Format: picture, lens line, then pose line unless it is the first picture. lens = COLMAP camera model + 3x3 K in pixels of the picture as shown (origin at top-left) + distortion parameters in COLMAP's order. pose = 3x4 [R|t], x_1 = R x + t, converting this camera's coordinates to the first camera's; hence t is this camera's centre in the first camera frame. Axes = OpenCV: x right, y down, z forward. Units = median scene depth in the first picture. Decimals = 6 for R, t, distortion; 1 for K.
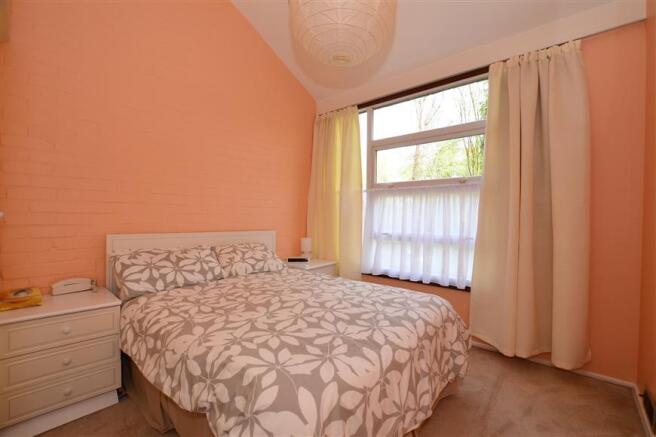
lens RADIAL K [[289.1, 0, 328.0], [0, 289.1, 218.5], [0, 0, 1]] dist [-0.018136, -0.000009]
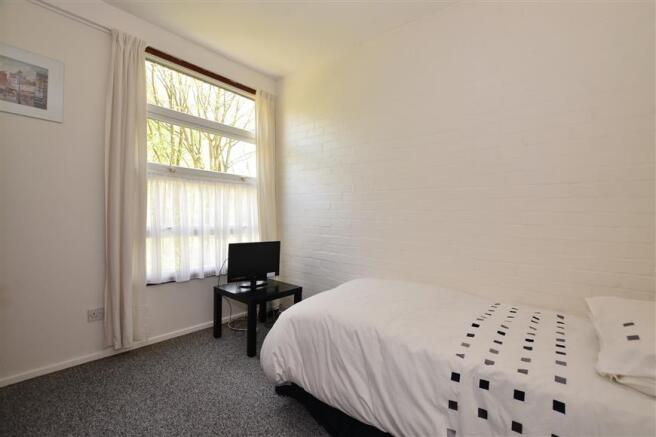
lens RADIAL K [[289.1, 0, 328.0], [0, 289.1, 218.5], [0, 0, 1]] dist [-0.018136, -0.000009]
pose [[-0.008768, -0.017564, 0.999807, -0.627976], [-0.017269, 0.999699, 0.017411, 0.003544], [-0.999812, -0.017113, -0.009068, 0.592182]]
